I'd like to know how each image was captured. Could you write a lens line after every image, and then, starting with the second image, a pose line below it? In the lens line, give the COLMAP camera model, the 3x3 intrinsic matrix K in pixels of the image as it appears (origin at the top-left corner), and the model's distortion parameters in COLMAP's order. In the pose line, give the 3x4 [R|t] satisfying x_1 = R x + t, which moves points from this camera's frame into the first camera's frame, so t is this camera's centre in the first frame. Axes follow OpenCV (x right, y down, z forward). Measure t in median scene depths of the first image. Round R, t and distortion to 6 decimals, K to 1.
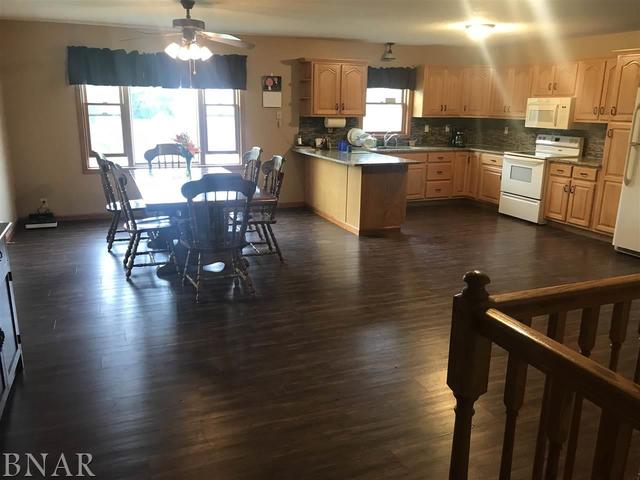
lens RADIAL K [[525.5, 0, 318.9], [0, 525.5, 237.4], [0, 0, 1]] dist [0.028012, -0.057290]
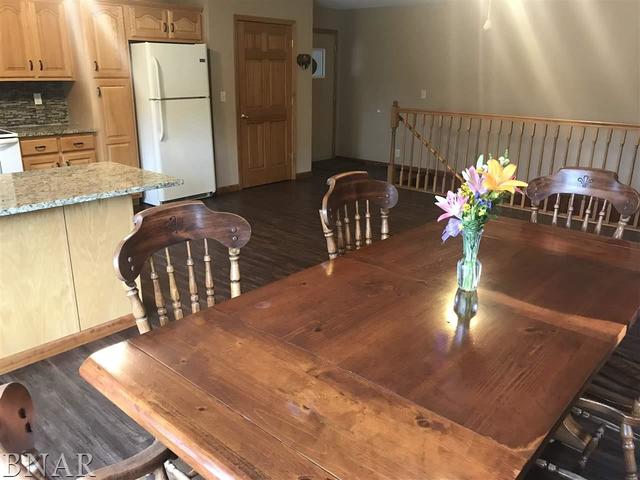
lens RADIAL K [[520.9, 0, 320.4], [0, 520.9, 229.0], [0, 0, 1]] dist [0.001232, -0.000840]
pose [[-0.430517, -0.282608, 0.857198, -0.339340], [0.200642, 0.895988, 0.396166, -0.209784], [-0.879999, 0.342546, -0.329035, 0.828908]]
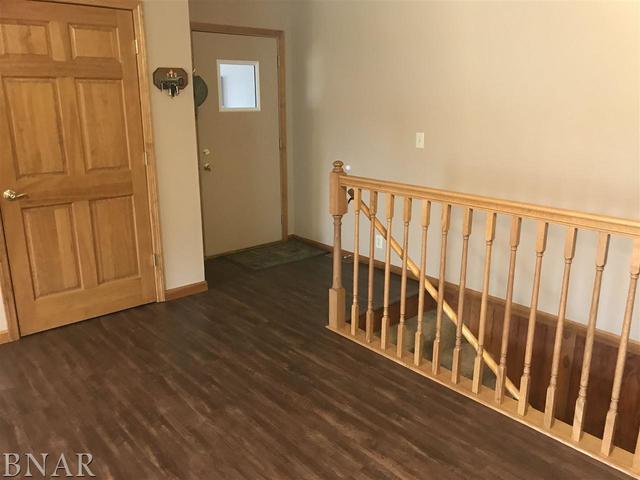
lens RADIAL K [[525.5, 0, 318.9], [0, 525.5, 237.4], [0, 0, 1]] dist [0.028012, -0.057290]
pose [[-0.322227, -0.260102, 0.910229, 0.043319], [0.223418, 0.913458, 0.340116, -0.116163], [-0.919921, 0.312956, -0.236229, 0.470386]]
